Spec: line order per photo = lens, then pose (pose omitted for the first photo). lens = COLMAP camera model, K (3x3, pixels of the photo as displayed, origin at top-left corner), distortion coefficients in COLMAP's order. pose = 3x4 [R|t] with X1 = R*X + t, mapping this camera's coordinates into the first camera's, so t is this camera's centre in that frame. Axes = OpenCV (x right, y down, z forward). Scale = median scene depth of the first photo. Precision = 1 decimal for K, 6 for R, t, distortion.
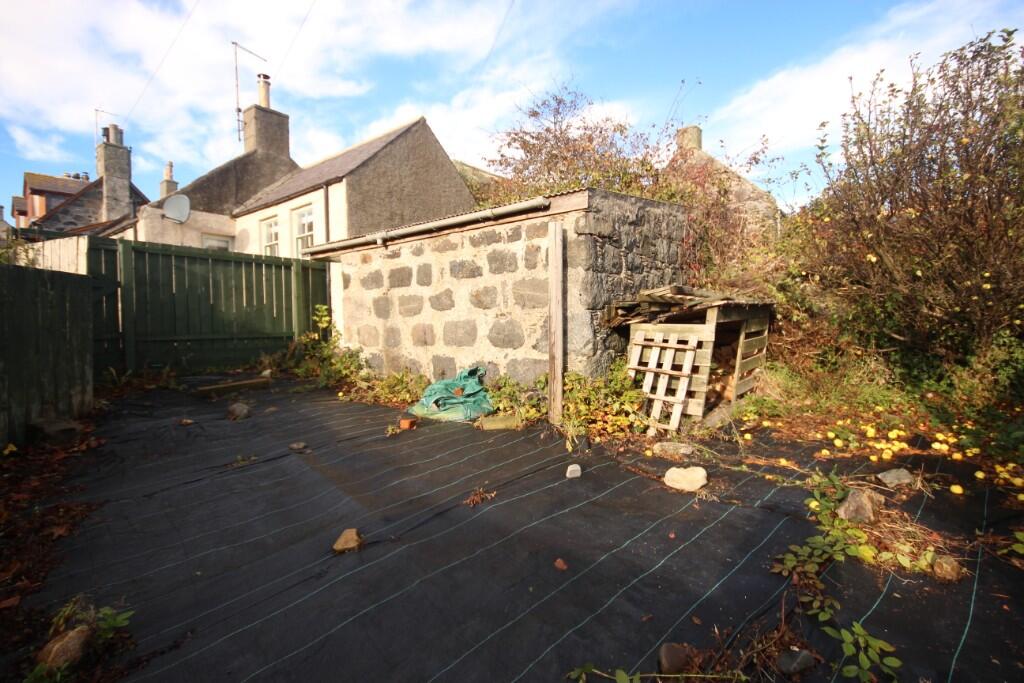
lens RADIAL K [[486.9, 0, 512.0], [0, 486.9, 341.5], [0, 0, 1]] dist [-0.000863, -0.000861]
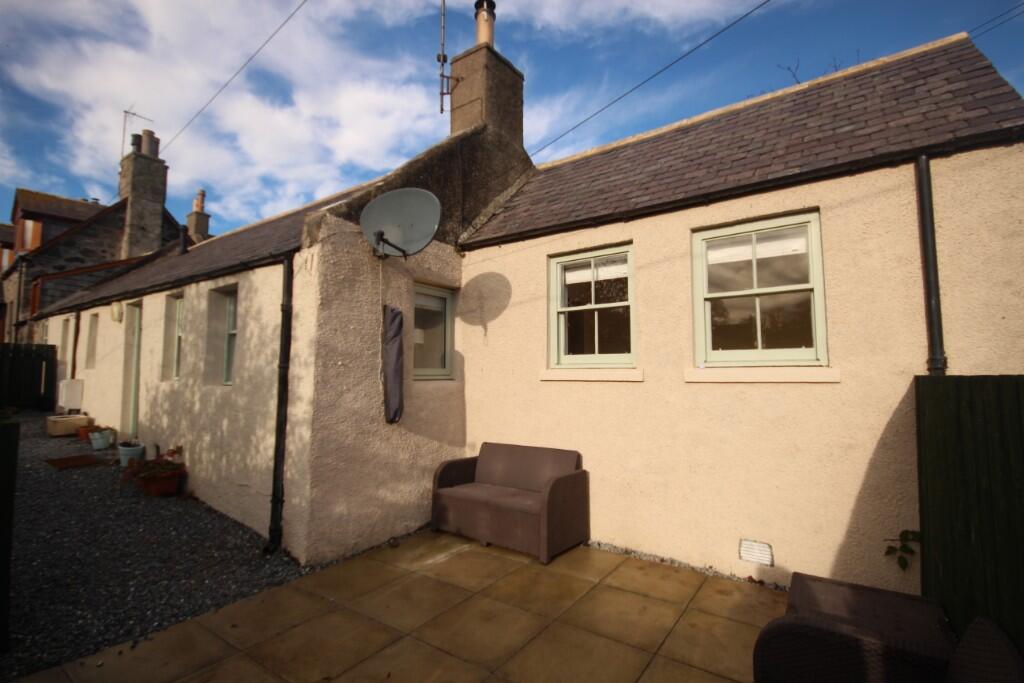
lens RADIAL K [[486.9, 0, 512.0], [0, 486.9, 341.5], [0, 0, 1]] dist [-0.000863, -0.000861]
pose [[0.999397, 0.020210, 0.028227, -0.294746], [-0.017225, 0.994611, -0.102236, -0.064725], [-0.030141, 0.101688, 0.994360, 0.294106]]
